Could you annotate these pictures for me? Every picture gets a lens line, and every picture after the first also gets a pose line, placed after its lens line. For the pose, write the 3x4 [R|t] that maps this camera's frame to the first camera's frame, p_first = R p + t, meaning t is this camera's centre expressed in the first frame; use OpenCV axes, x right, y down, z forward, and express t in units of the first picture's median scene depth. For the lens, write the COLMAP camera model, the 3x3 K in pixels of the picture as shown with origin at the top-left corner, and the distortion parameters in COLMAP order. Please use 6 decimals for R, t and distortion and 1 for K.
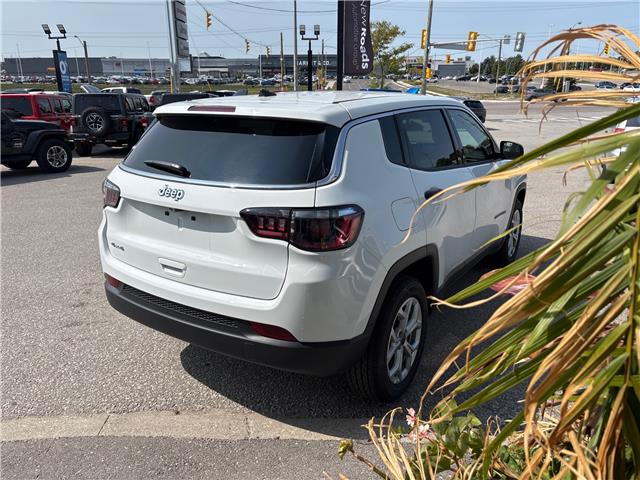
lens RADIAL K [[489.2, 0, 317.8], [0, 489.2, 243.4], [0, 0, 1]] dist [0.027301, -0.009286]
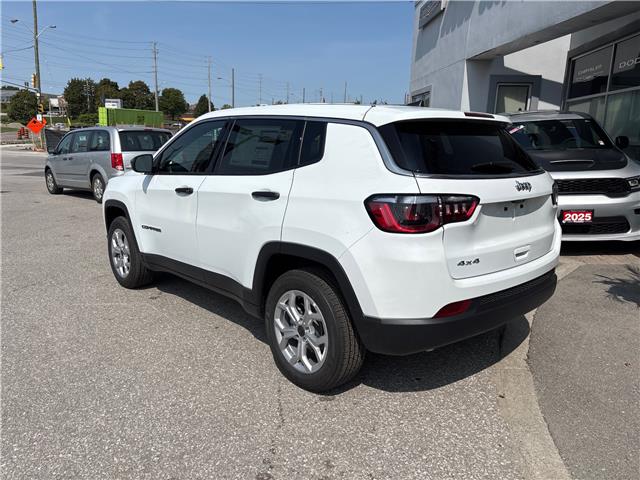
lens RADIAL K [[485.3, 0, 324.3], [0, 485.3, 245.1], [0, 0, 1]] dist [0.073891, -0.097847]
pose [[0.255696, -0.204342, 0.944915, -0.098642], [0.262628, 0.955332, 0.135527, -0.016069], [-0.930401, 0.213507, 0.297940, 0.072204]]
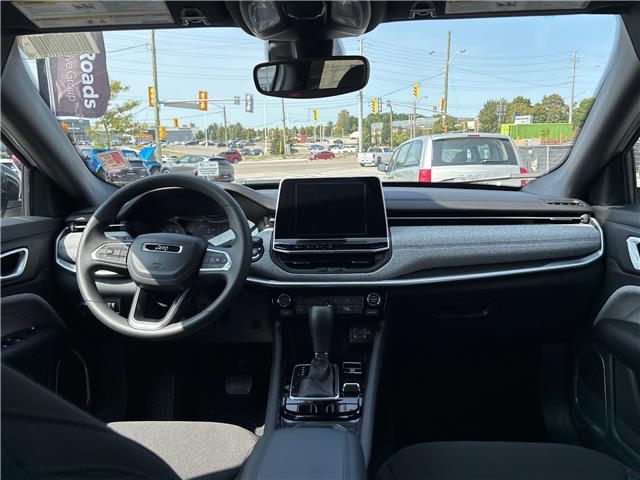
lens RADIAL K [[492.5, 0, 320.0], [0, 492.5, 240.0], [0, 0, 1]] dist [0.017850, 0.000638]
pose [[0.863811, -0.109236, 0.491831, 0.005015], [0.173810, 0.980892, -0.087408, -0.018669], [-0.472885, 0.160989, 0.866292, 0.098157]]
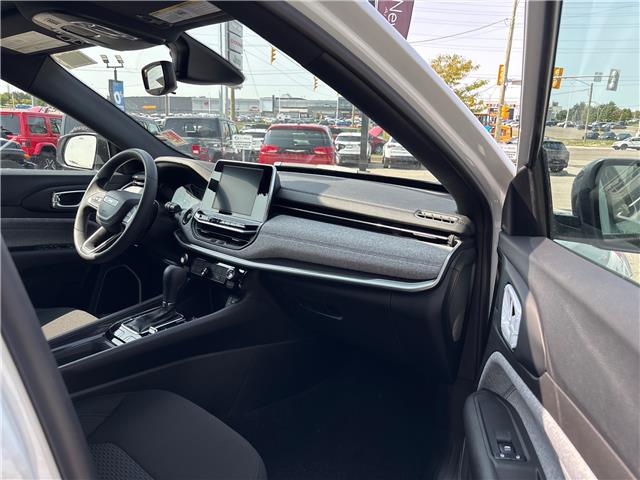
lens RADIAL K [[485.3, 0, 324.3], [0, 485.3, 245.1], [0, 0, 1]] dist [0.073891, -0.097847]
pose [[0.988954, 0.060056, -0.135511, 0.036124], [-0.070142, 0.995013, -0.070923, -0.017050], [0.130576, 0.079645, 0.988234, 0.089961]]
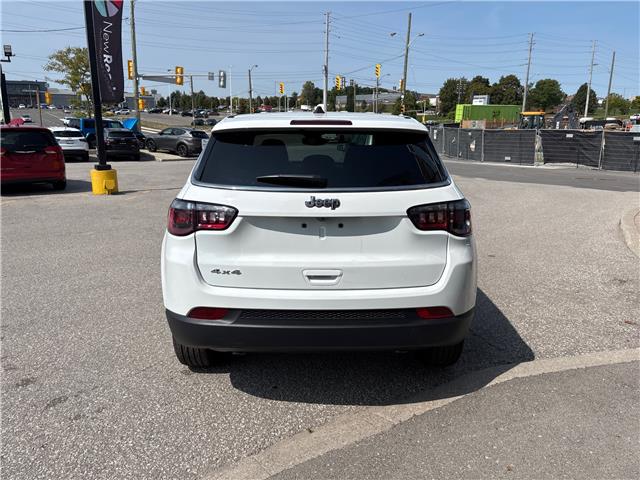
lens RADIAL K [[492.5, 0, 320.0], [0, 492.5, 240.0], [0, 0, 1]] dist [0.017850, 0.000638]
pose [[0.825978, -0.124416, 0.549801, -0.056969], [0.162176, 0.986551, -0.020392, -0.000402], [-0.539870, 0.106008, 0.835047, 0.010019]]
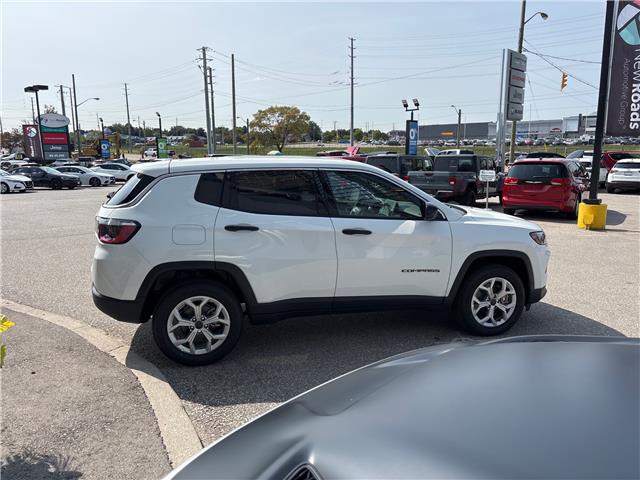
lens RADIAL K [[489.2, 0, 317.8], [0, 489.2, 243.4], [0, 0, 1]] dist [0.027301, -0.009286]
pose [[0.743753, 0.123067, -0.657028, 0.103748], [-0.198513, 0.979228, -0.041299, -0.003624], [0.638297, 0.161145, 0.752734, 0.008299]]
